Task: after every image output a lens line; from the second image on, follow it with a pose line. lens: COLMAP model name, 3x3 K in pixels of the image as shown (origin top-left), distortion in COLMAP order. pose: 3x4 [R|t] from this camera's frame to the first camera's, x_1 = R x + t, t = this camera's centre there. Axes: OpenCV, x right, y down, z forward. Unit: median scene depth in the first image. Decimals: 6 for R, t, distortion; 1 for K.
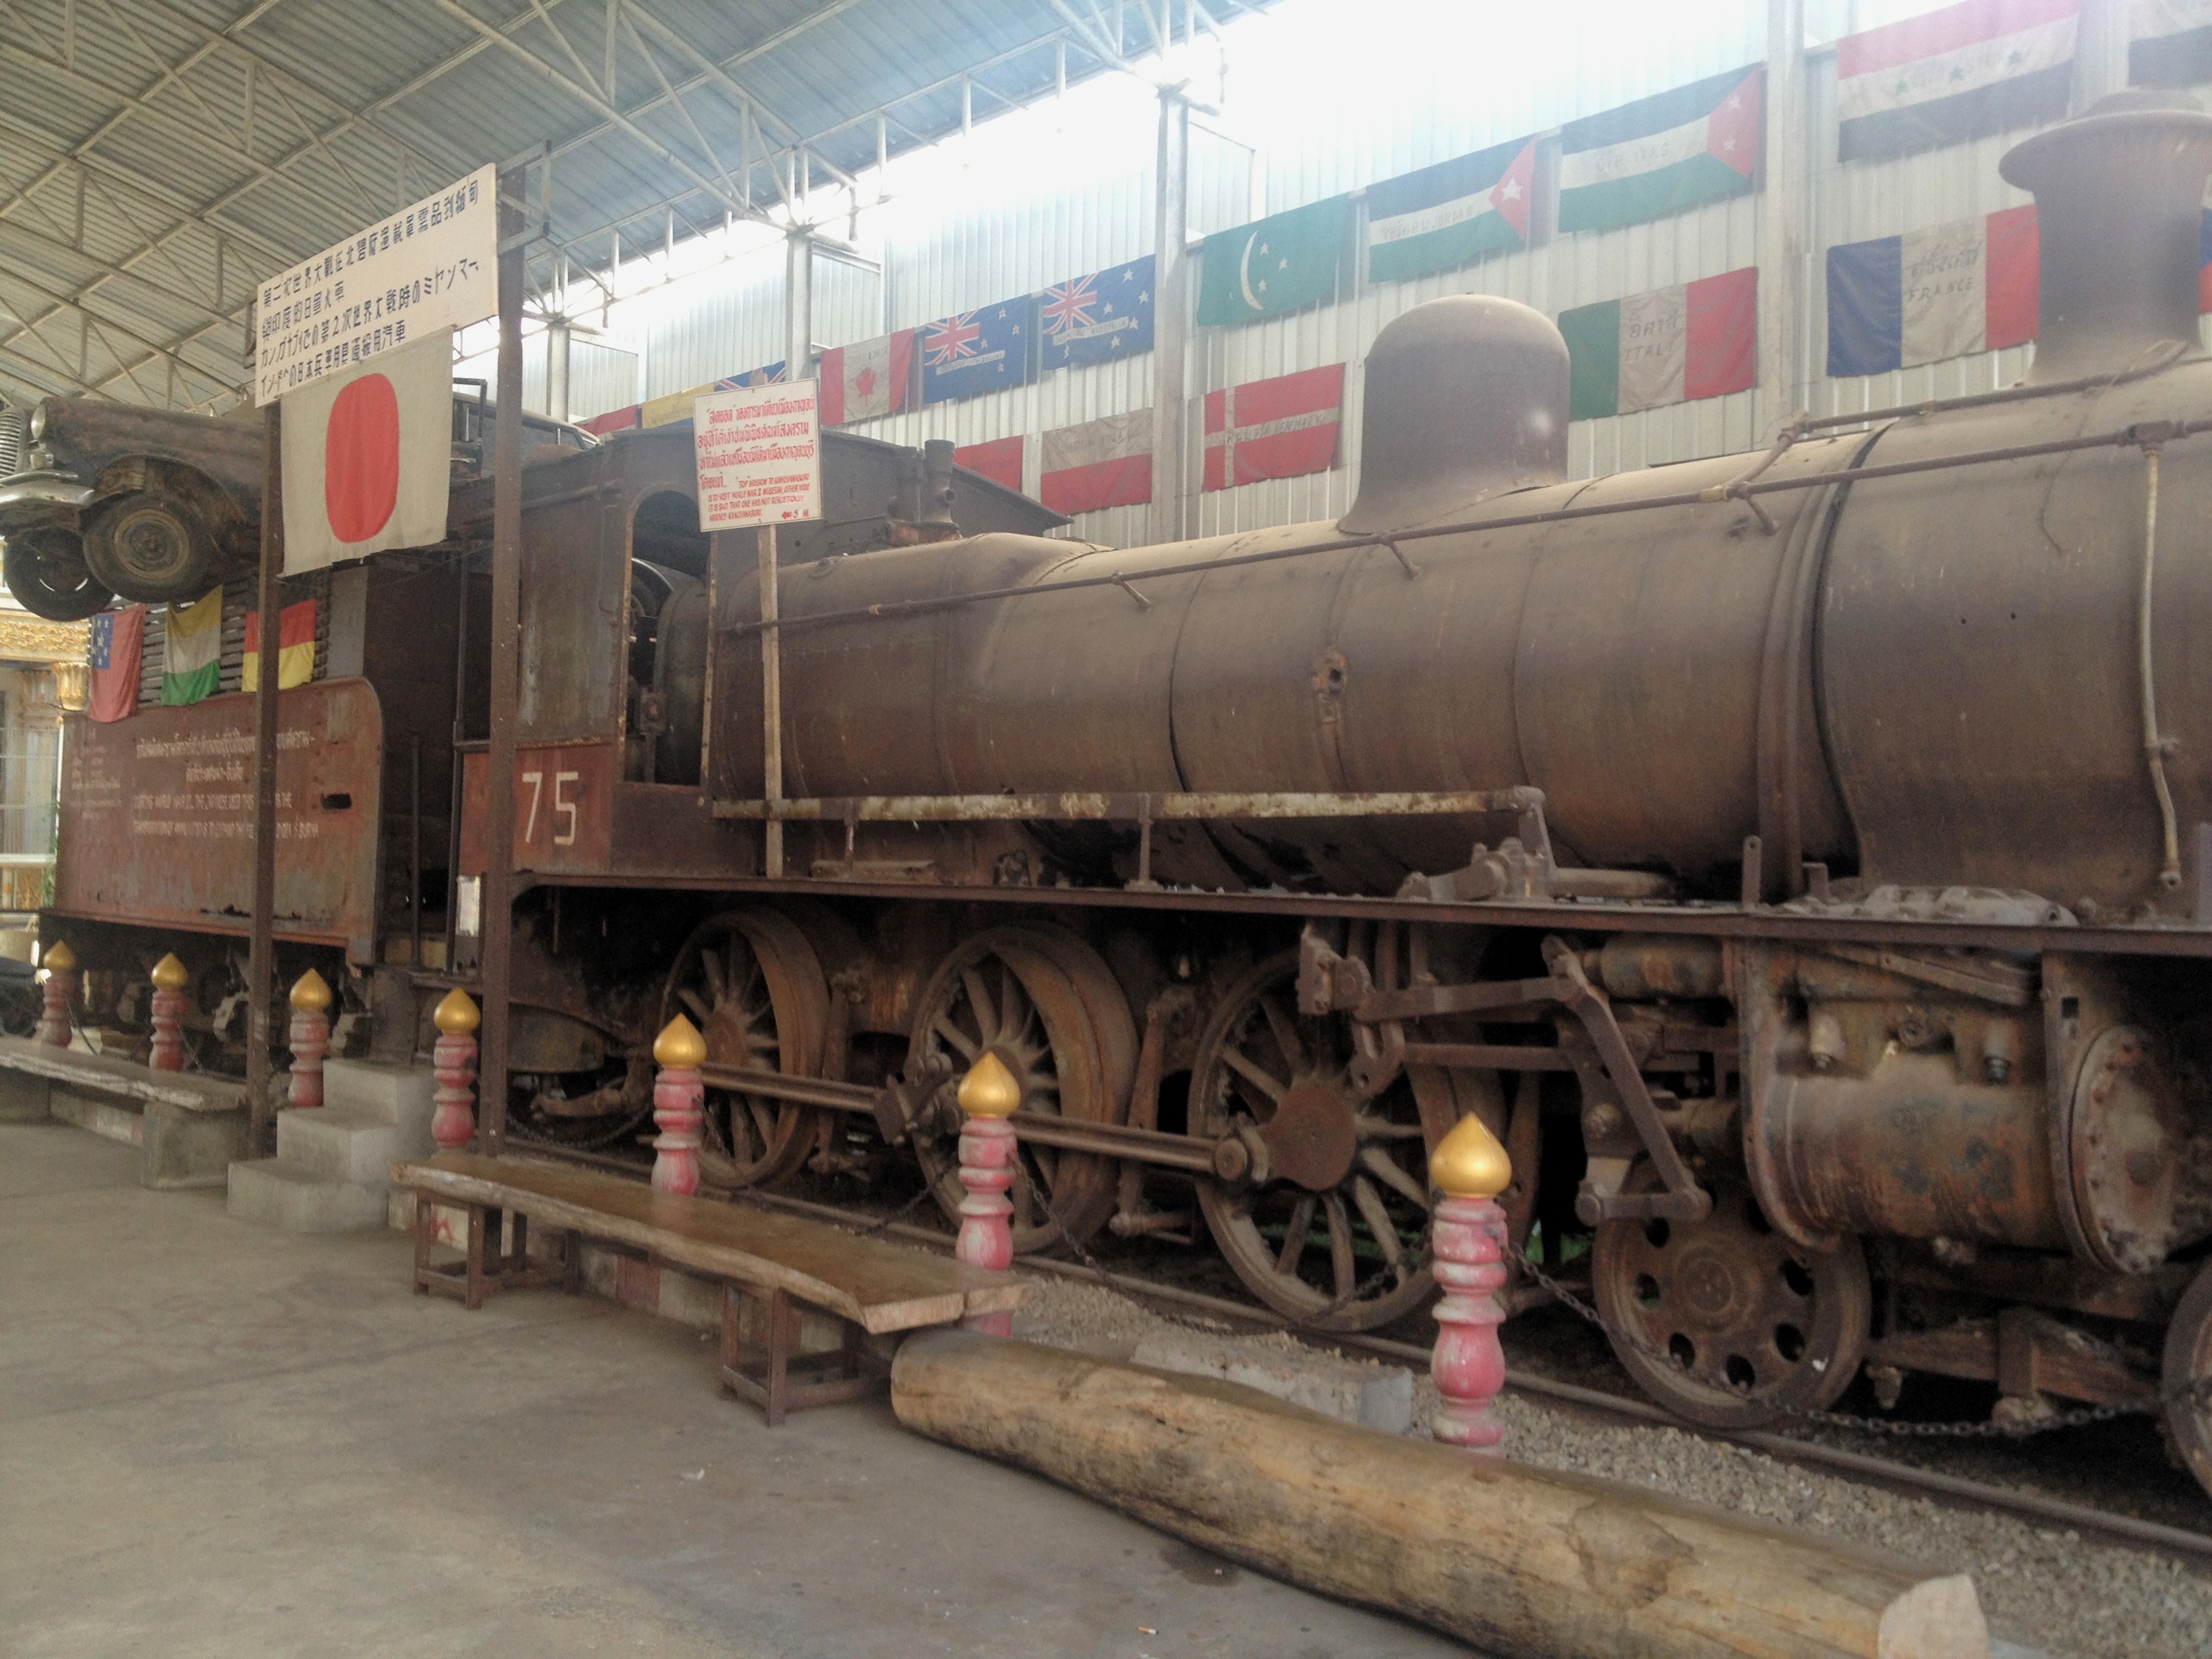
lens RADIAL K [[2116.4, 0, 1053.7], [0, 2116.4, 849.7], [0, 0, 1]] dist [0.125919, -0.265838]
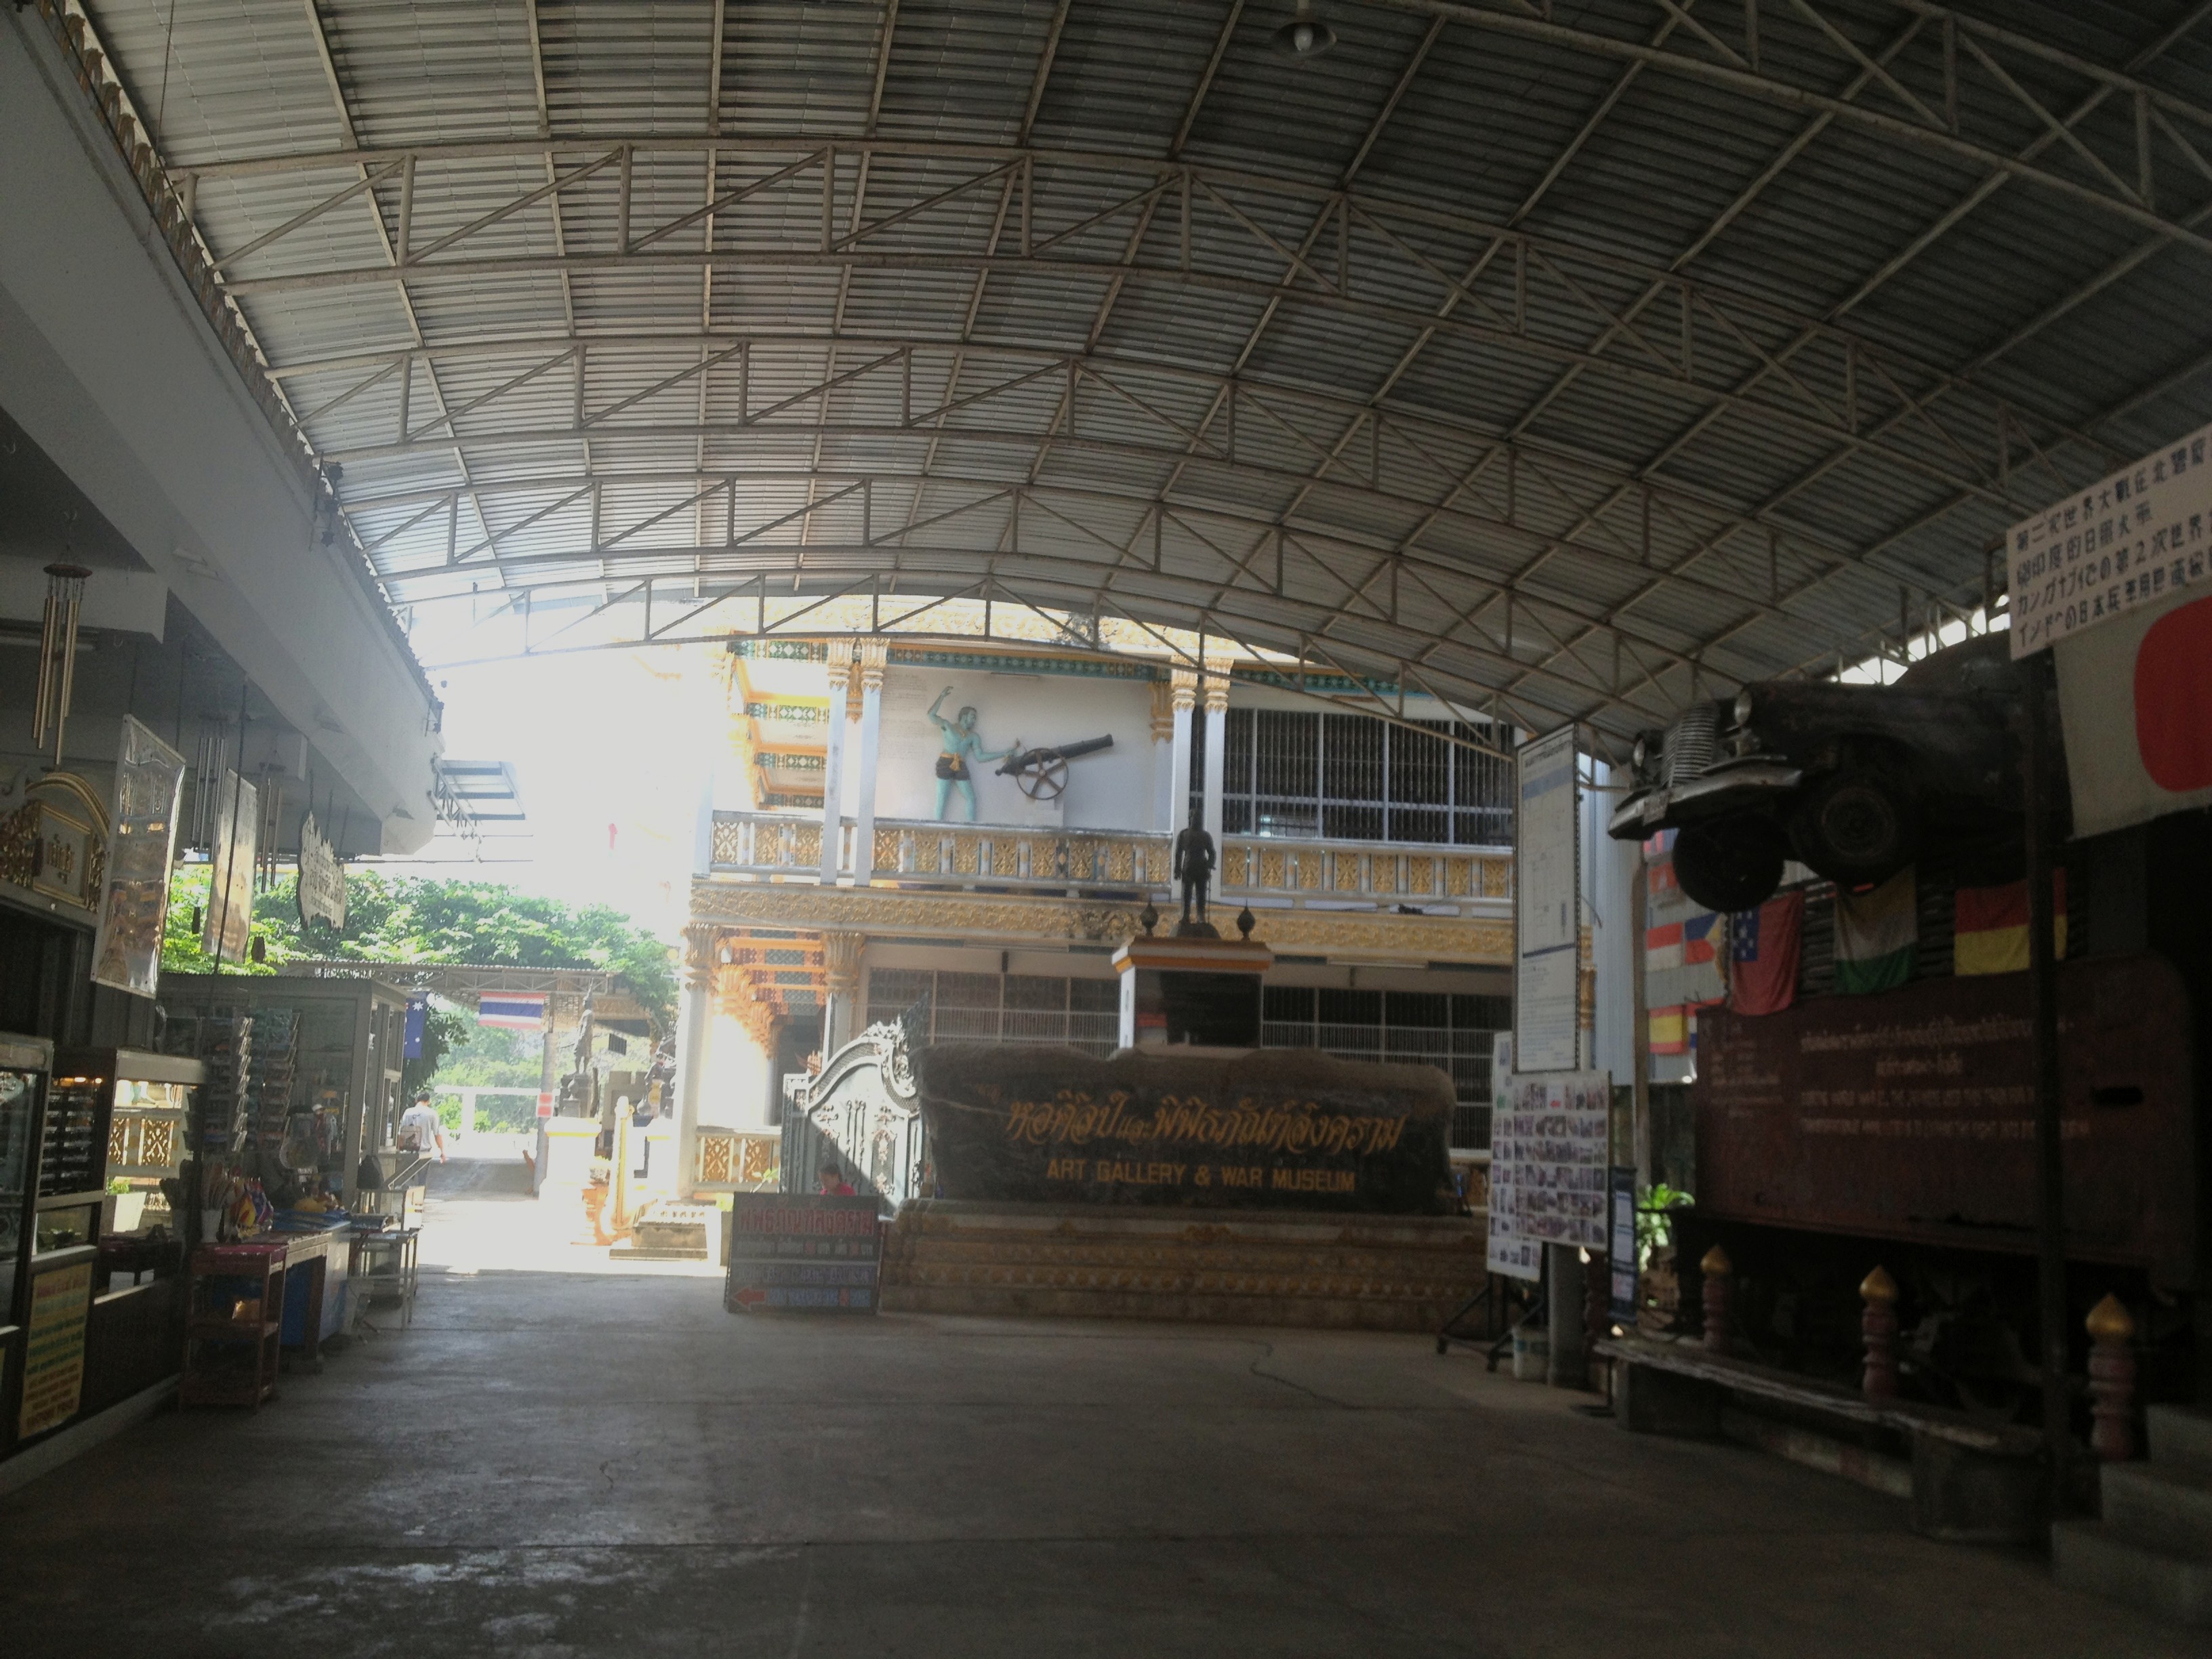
lens RADIAL K [[2084.3, 0, 1104.5], [0, 2084.3, 837.3], [0, 0, 1]] dist [0.148951, -0.288839]
pose [[0.831025, -0.076972, -0.550883, -0.235829], [-0.004072, 0.989511, -0.144401, -0.000514], [0.556220, 0.122244, 0.821995, 0.065203]]
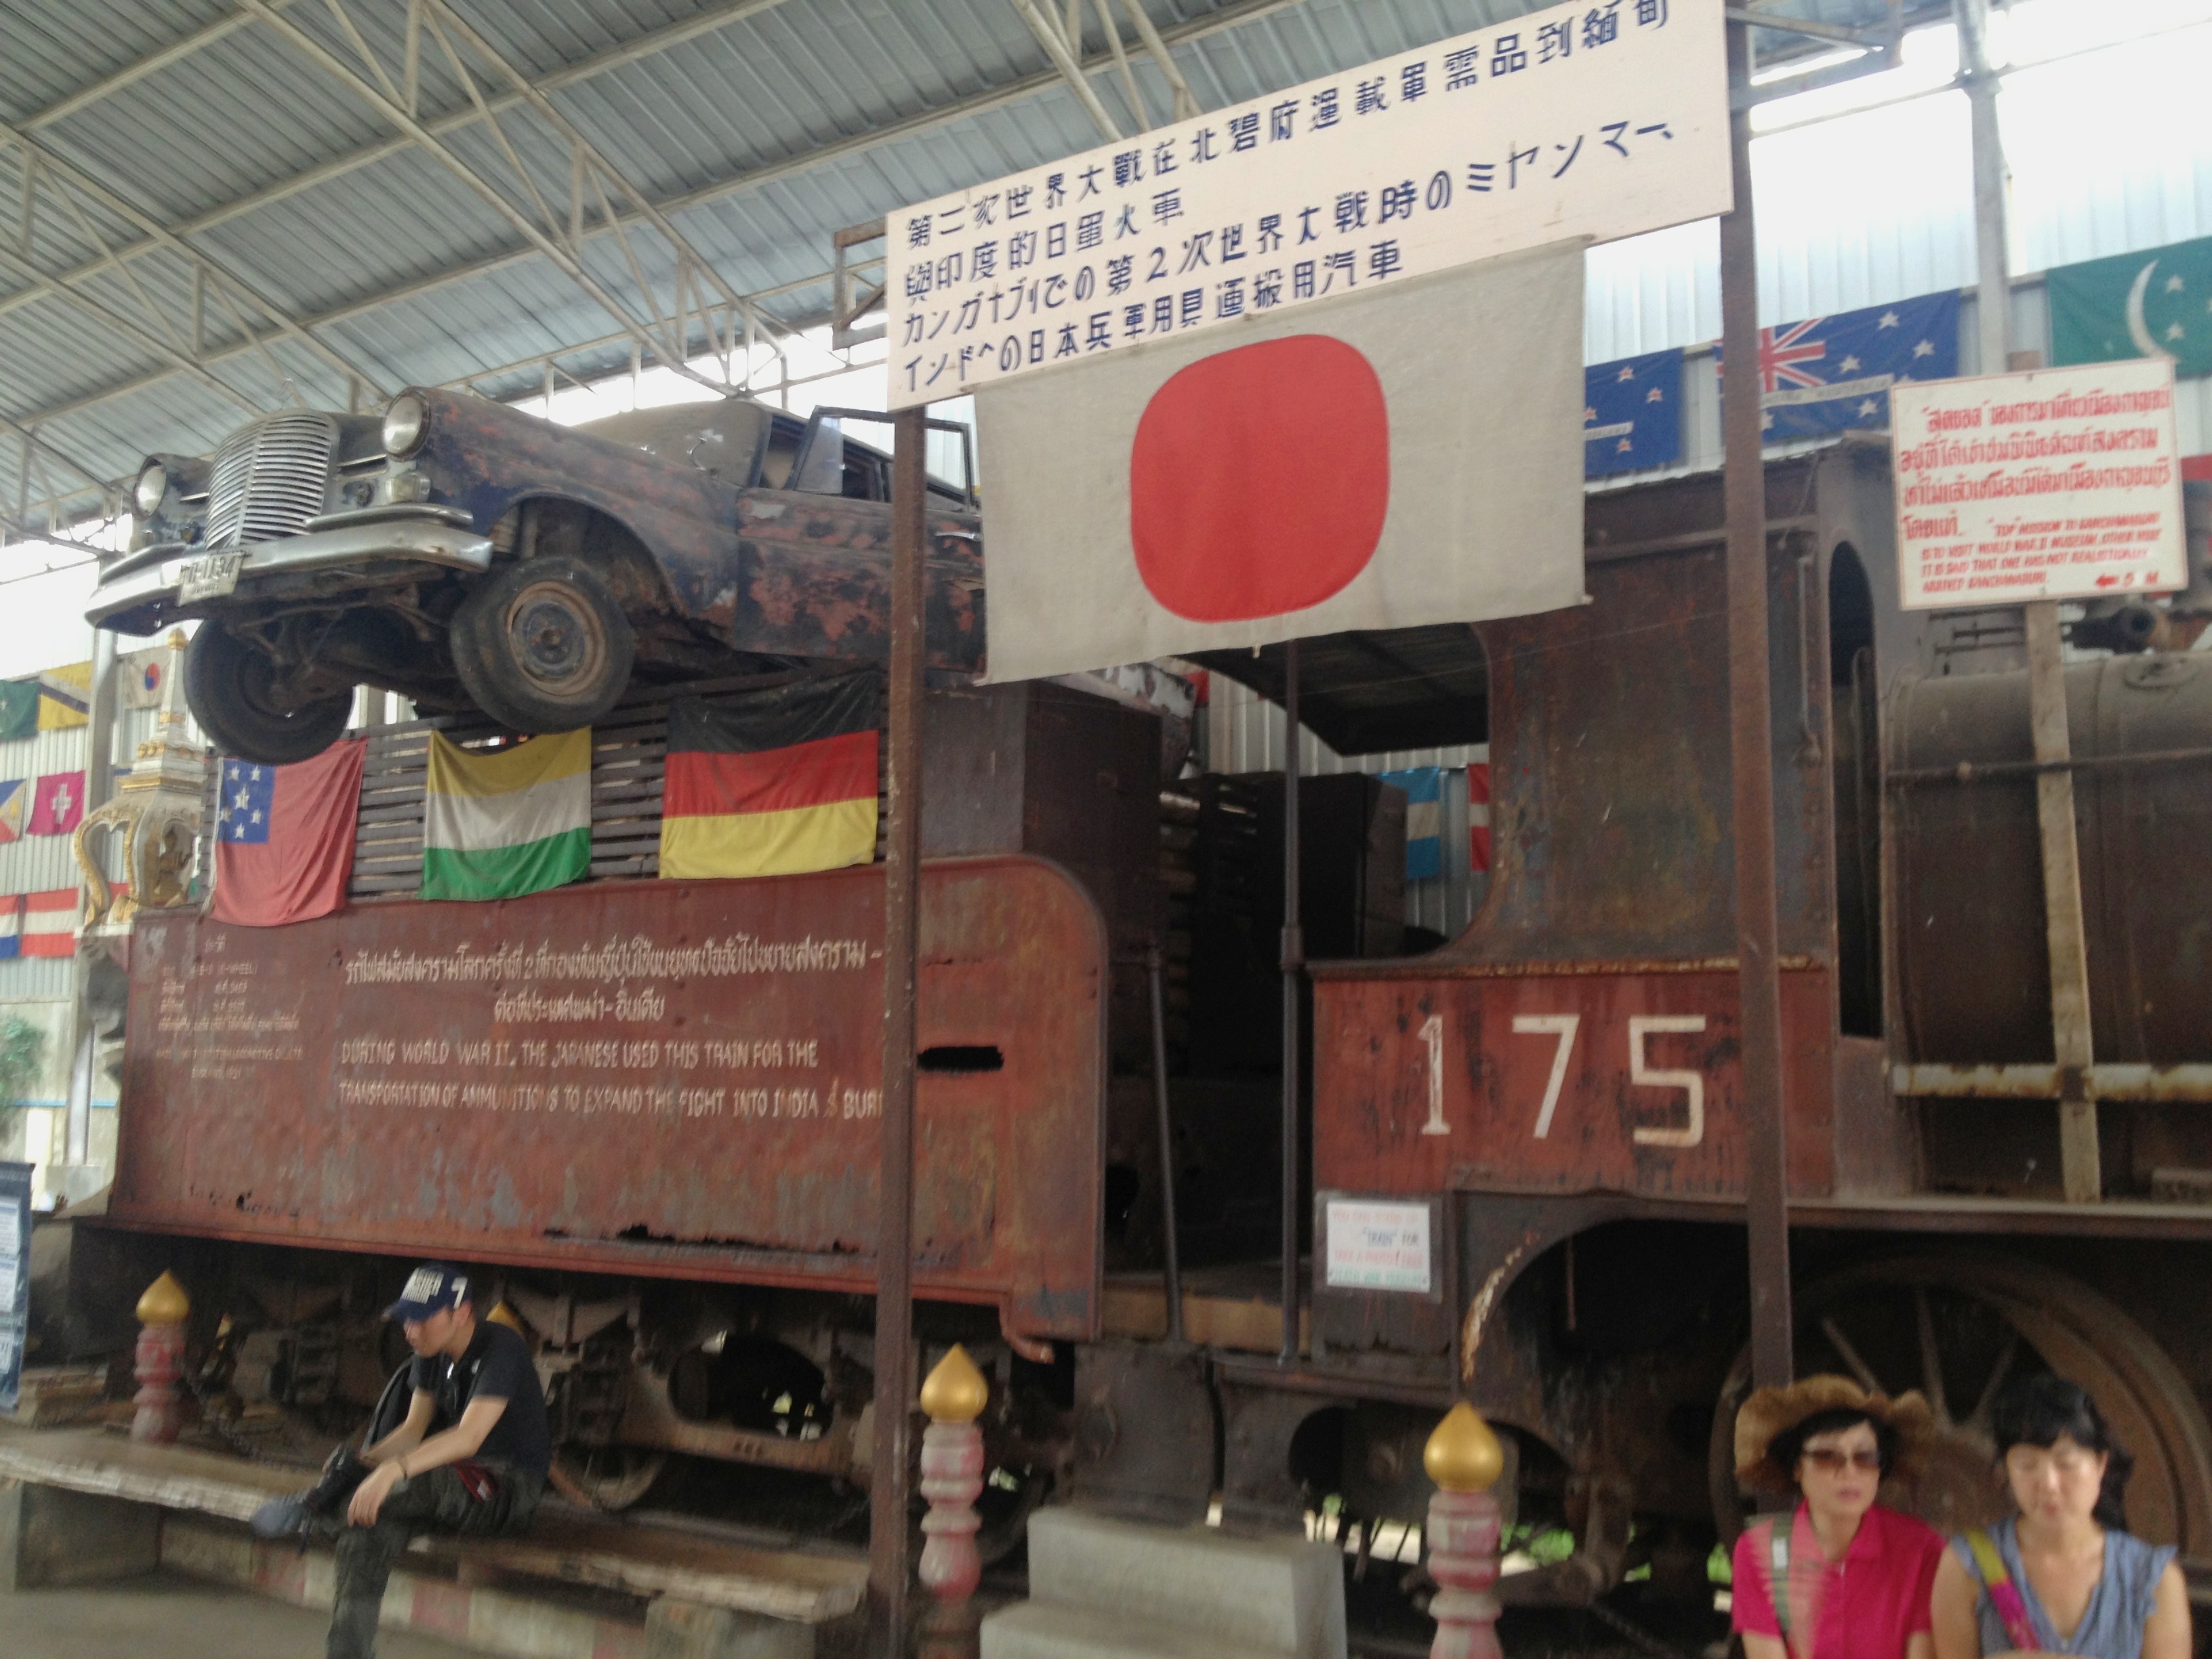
lens RADIAL K [[2084.3, 0, 1104.5], [0, 2084.3, 837.3], [0, 0, 1]] dist [0.148951, -0.288839]
pose [[0.970651, 0.010328, 0.240271, -0.530888], [0.013154, 0.995302, -0.095922, -0.033175], [-0.240133, 0.096267, 0.965955, 0.496922]]
